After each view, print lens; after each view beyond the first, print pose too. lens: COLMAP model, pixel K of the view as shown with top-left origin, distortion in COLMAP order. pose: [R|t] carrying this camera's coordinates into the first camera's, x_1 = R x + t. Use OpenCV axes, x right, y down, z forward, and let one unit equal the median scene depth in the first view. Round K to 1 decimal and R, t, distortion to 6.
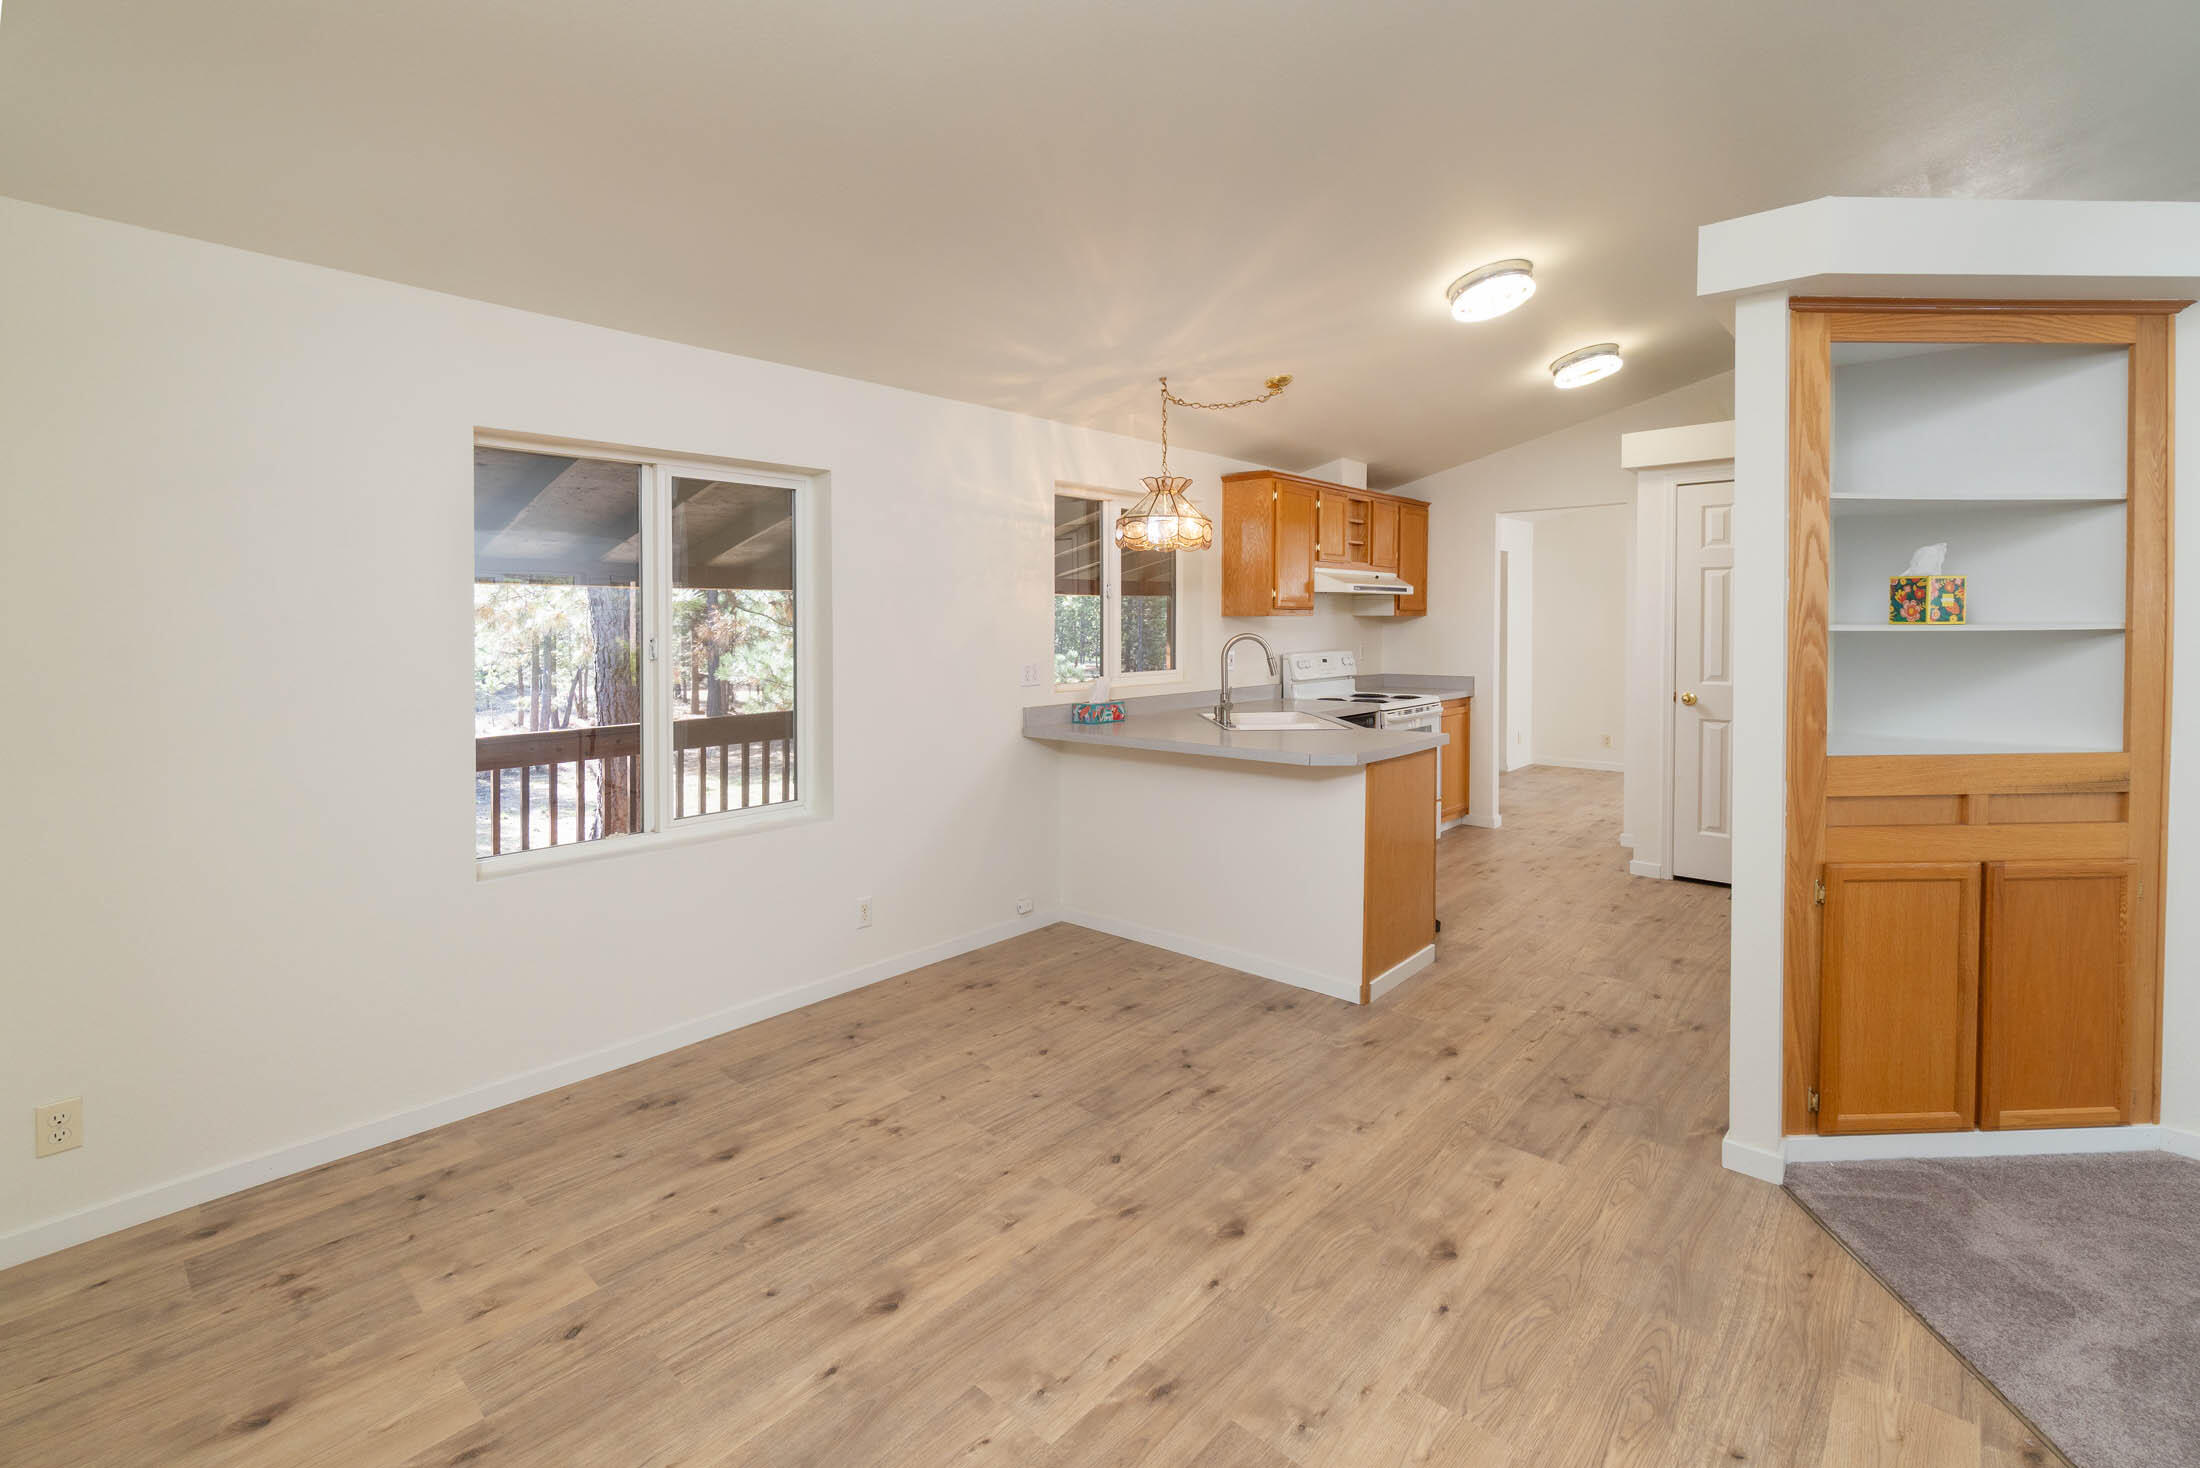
lens RADIAL K [[986.6, 0, 1104.7], [0, 986.6, 658.3], [0, 0, 1]] dist [0.000043, 0.000058]
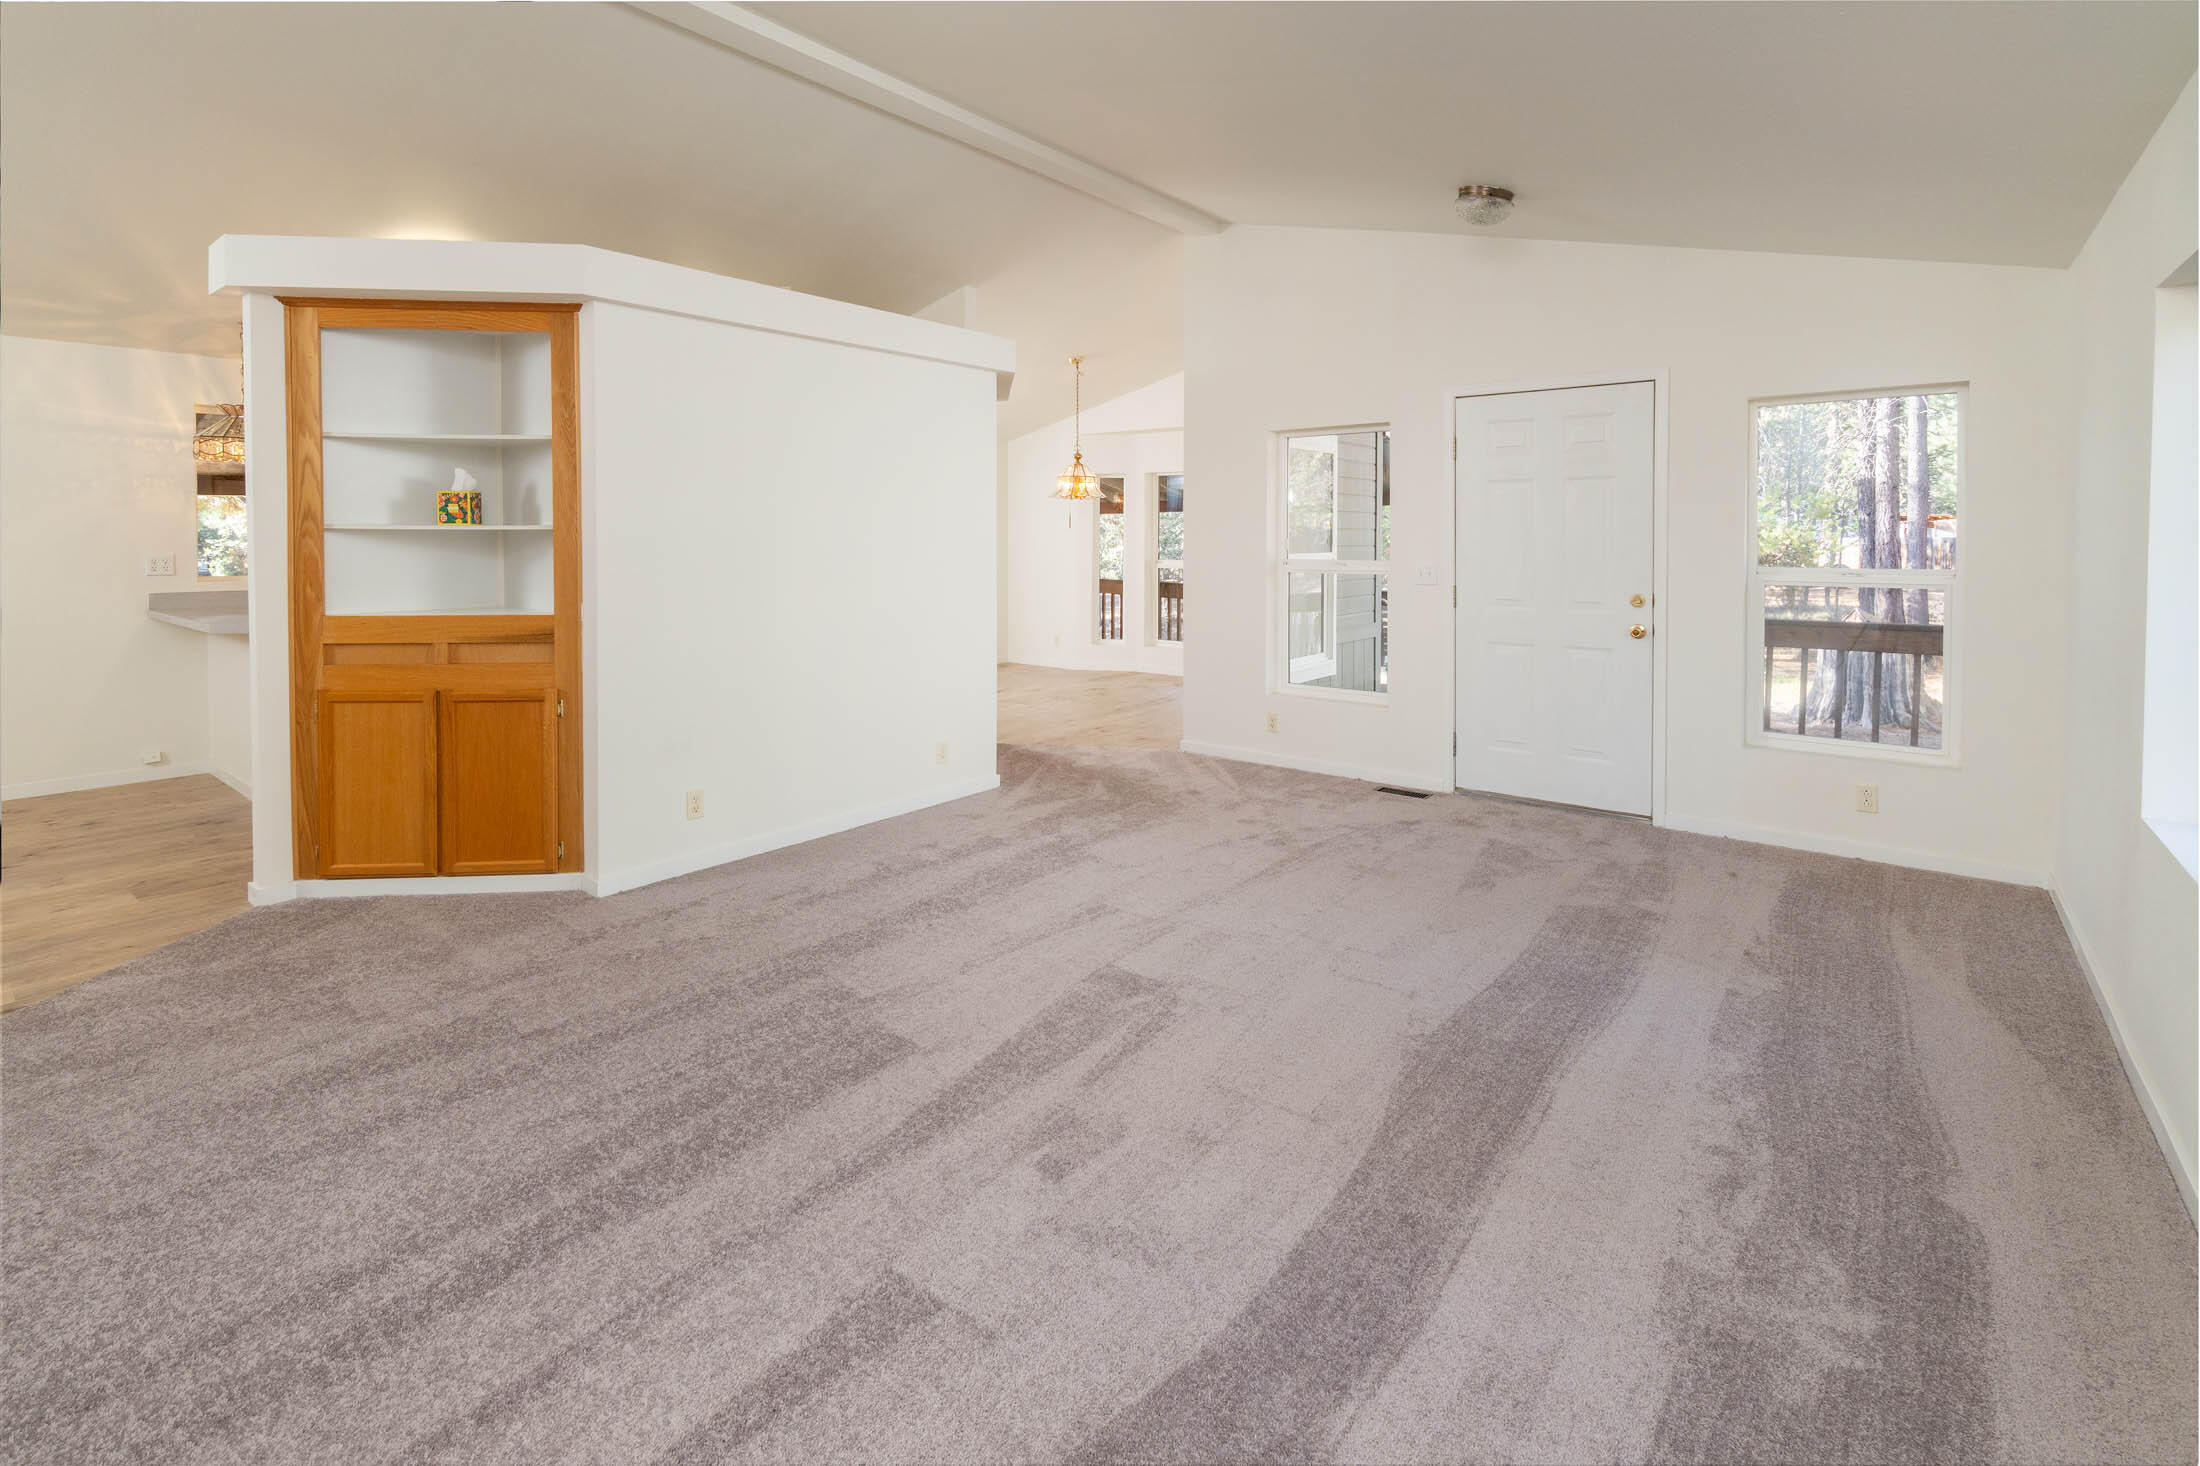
lens RADIAL K [[1030.7, 0, 1090.8], [0, 1030.7, 576.4], [0, 0, 1]] dist [0.000284, 0.000219]
pose [[0.998432, 0.010566, 0.054980, 1.732089], [-0.010540, 0.999944, -0.000754, 0.031502], [-0.054985, 0.000174, 0.998487, -0.549506]]
